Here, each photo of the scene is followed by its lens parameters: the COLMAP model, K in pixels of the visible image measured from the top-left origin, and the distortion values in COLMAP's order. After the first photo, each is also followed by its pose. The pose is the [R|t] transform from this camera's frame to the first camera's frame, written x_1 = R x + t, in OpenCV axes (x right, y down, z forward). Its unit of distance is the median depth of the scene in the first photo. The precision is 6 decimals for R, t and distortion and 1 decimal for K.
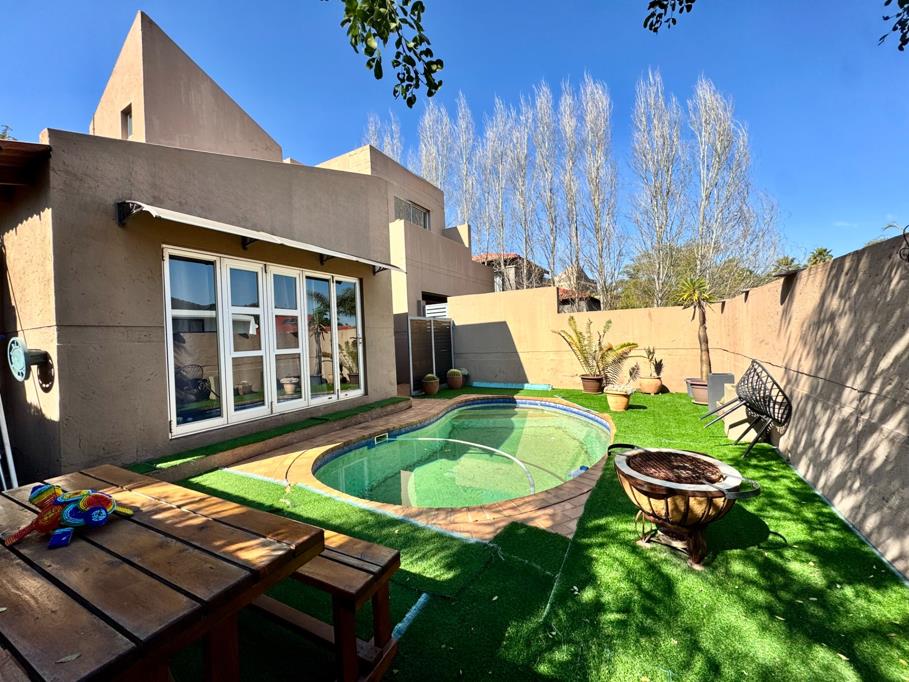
lens RADIAL K [[363.4, 0, 454.5], [0, 363.4, 341.0], [0, 0, 1]] dist [-0.000017, 0.000028]
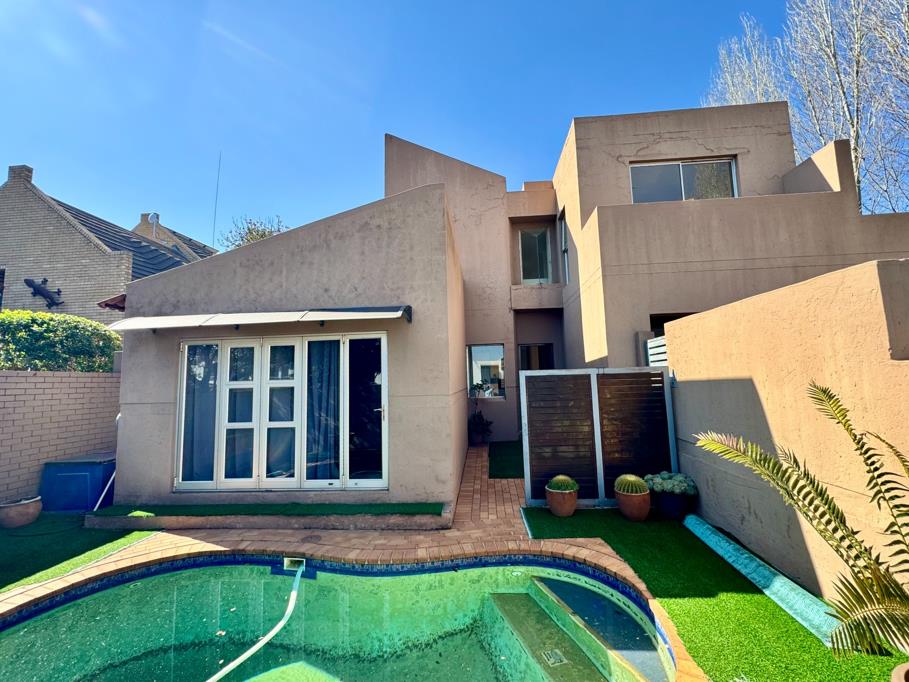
lens RADIAL K [[378.8, 0, 454.5], [0, 378.8, 341.0], [0, 0, 1]] dist [0.000971, -0.000053]
pose [[0.407035, -0.074889, -0.910337, 0.649828], [0.006942, 0.996858, -0.078903, -0.109024], [0.913386, 0.025797, 0.406276, 0.997994]]
